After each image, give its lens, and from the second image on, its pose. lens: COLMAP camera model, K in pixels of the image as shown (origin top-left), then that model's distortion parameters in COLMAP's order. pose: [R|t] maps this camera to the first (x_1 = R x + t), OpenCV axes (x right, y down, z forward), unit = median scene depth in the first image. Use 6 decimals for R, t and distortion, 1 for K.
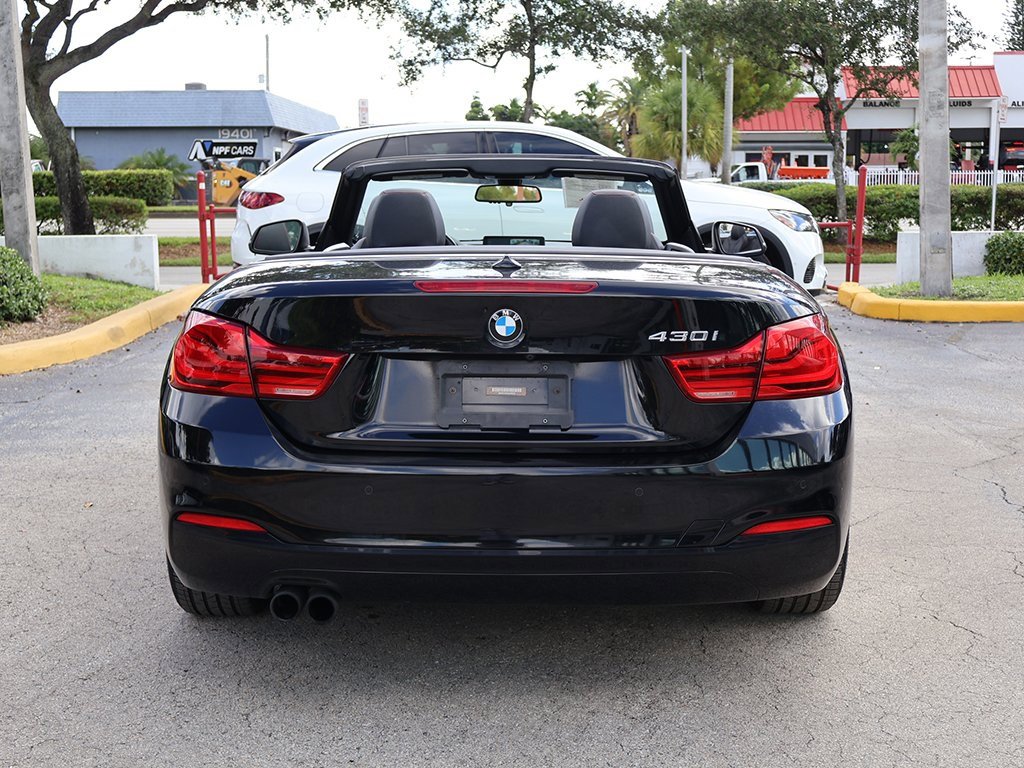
lens RADIAL K [[1605.3, 0, 455.9], [0, 1605.3, 363.0], [0, 0, 1]] dist [0.004323, 0.000000]
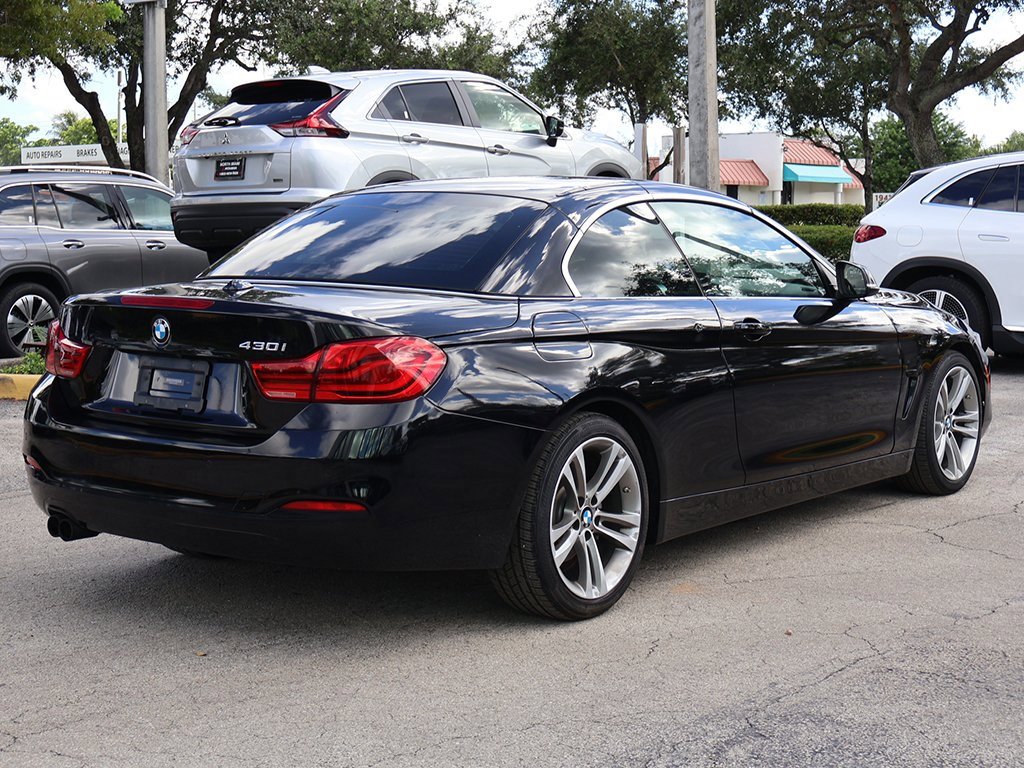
lens RADIAL K [[1814.4, 0, 510.2], [0, 1814.4, 381.1], [0, 0, 1]] dist [0.004732, 0.000000]
pose [[0.776826, 0.058682, -0.626976, 0.630237], [-0.068823, 0.997596, 0.008099, -0.007427], [0.625944, 0.036859, 0.778997, 0.001670]]
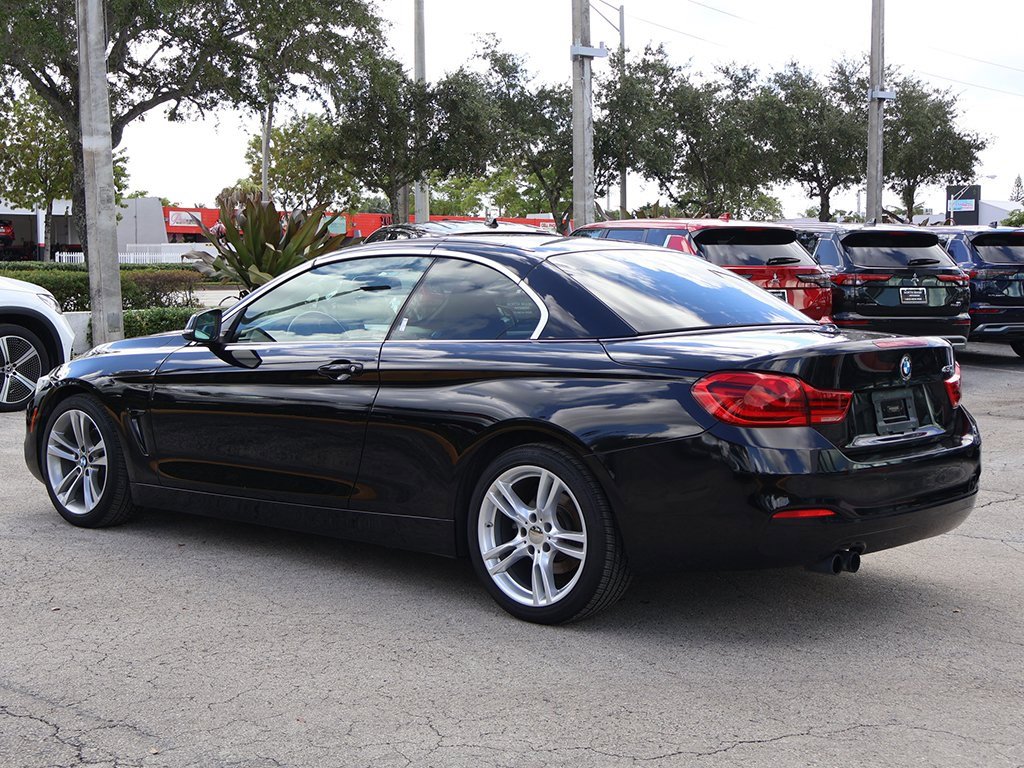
lens RADIAL K [[1605.3, 0, 515.4], [0, 1605.3, 387.9], [0, 0, 1]] dist [0.004323, 0.000000]
pose [[0.647089, -0.056050, 0.760351, -0.747379], [0.082012, 0.996625, 0.003672, -0.021267], [-0.757991, 0.059982, 0.649502, 0.134662]]
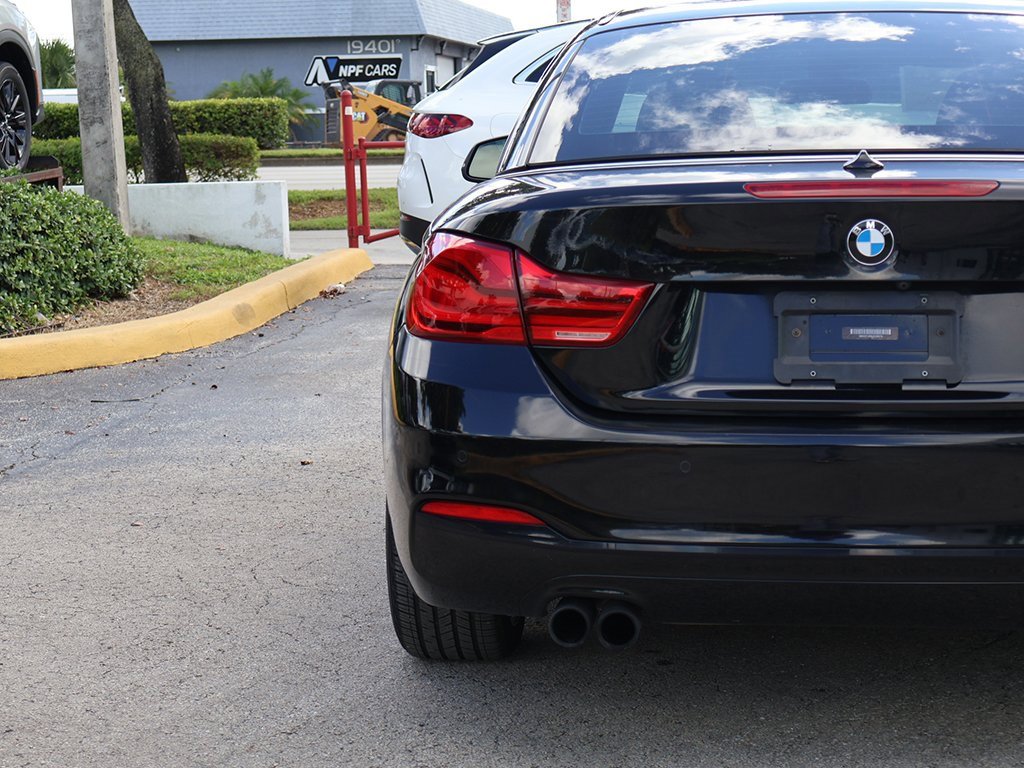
lens RADIAL K [[2299.7, 0, 457.6], [0, 2299.7, 382.5], [0, 0, 1]] dist [0.101061, 0.000000]
pose [[0.995798, -0.009484, -0.091088, -0.032342], [0.009611, 0.999953, 0.000965, 0.019927], [0.091074, -0.001836, 0.995842, -0.039237]]
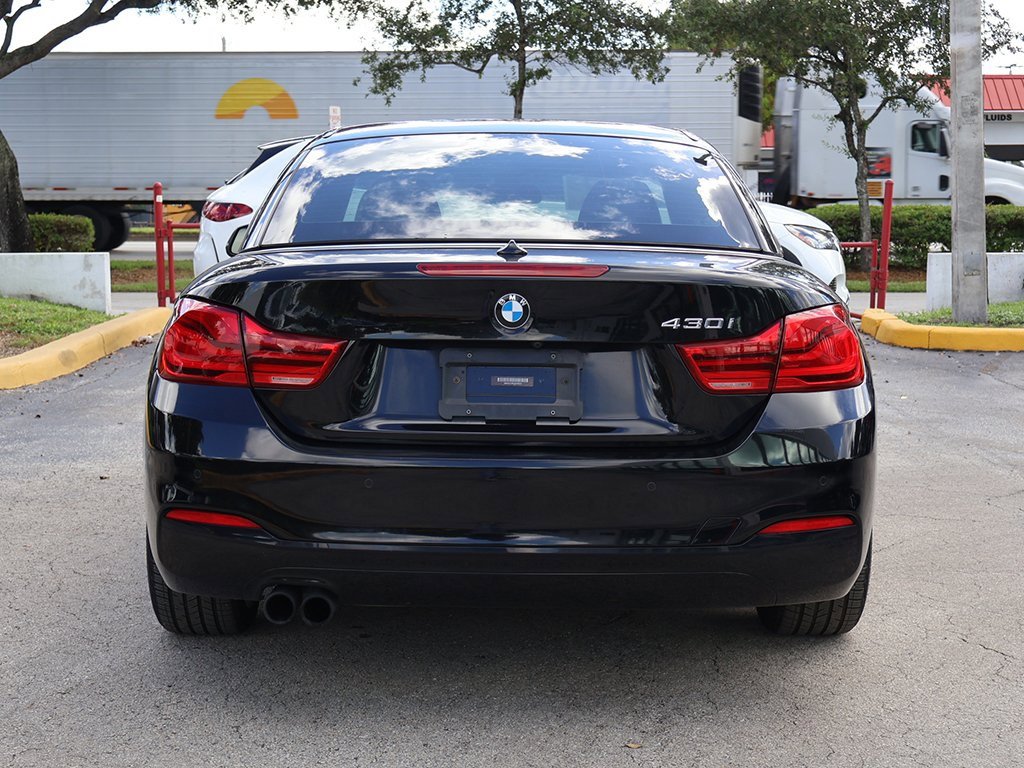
lens RADIAL K [[1814.4, 0, 438.0], [0, 1814.4, 397.7], [0, 0, 1]] dist [0.004732, 0.000000]
pose [[0.999992, 0.000926, 0.003840, -0.009095], [-0.000894, 0.999966, -0.008200, 0.019306], [-0.003848, 0.008197, 0.999959, -0.042923]]
